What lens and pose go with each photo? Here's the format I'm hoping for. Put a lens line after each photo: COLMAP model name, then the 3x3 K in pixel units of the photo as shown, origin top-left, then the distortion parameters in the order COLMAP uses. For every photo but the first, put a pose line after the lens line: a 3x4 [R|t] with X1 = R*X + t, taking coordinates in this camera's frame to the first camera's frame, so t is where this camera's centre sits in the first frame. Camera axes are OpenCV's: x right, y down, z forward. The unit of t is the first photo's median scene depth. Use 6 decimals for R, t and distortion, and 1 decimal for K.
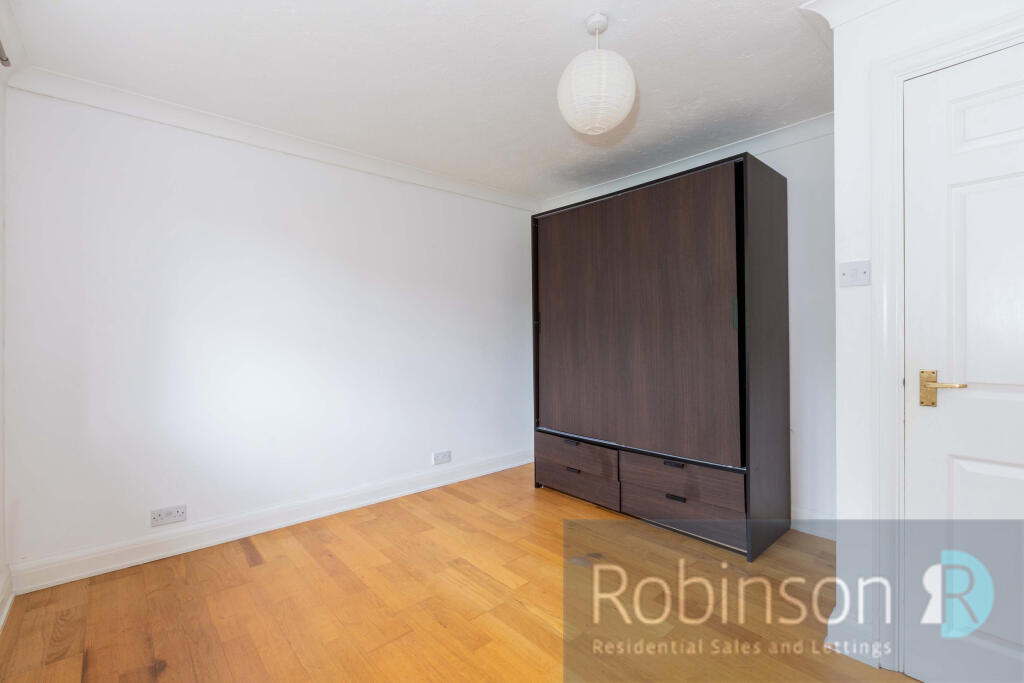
lens RADIAL K [[450.4, 0, 510.6], [0, 450.4, 337.3], [0, 0, 1]] dist [-0.002340, -0.000149]
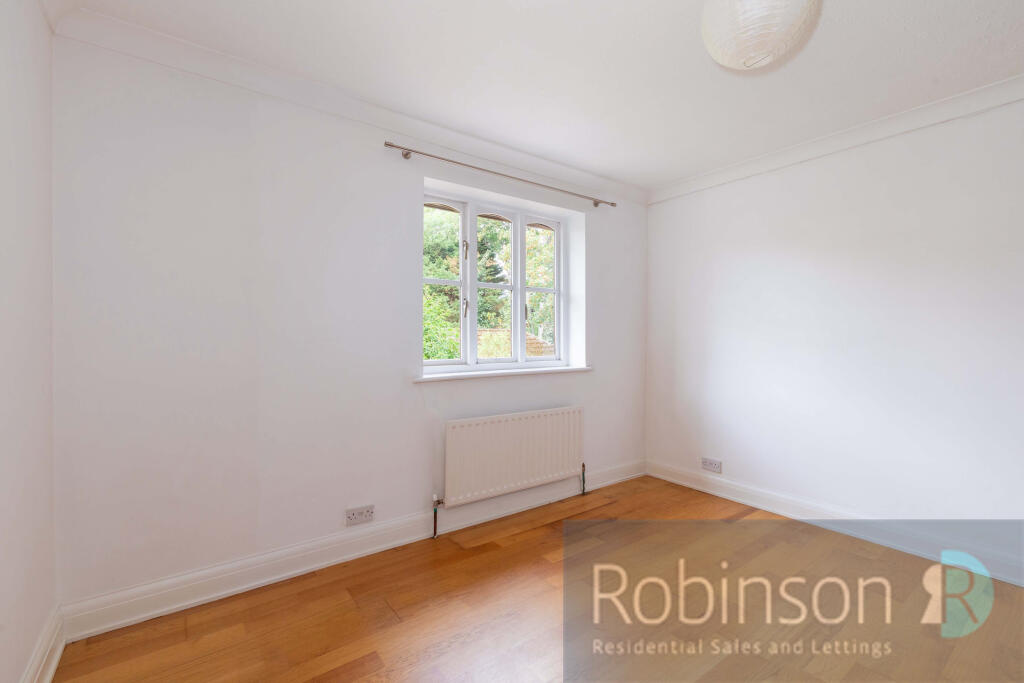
lens RADIAL K [[450.4, 0, 510.6], [0, 450.4, 337.3], [0, 0, 1]] dist [-0.002340, -0.000149]
pose [[-0.078267, 0.007350, -0.996905, 0.707854], [-0.003814, 0.999963, 0.007672, -0.014552], [0.996925, 0.004403, -0.078236, 0.485267]]
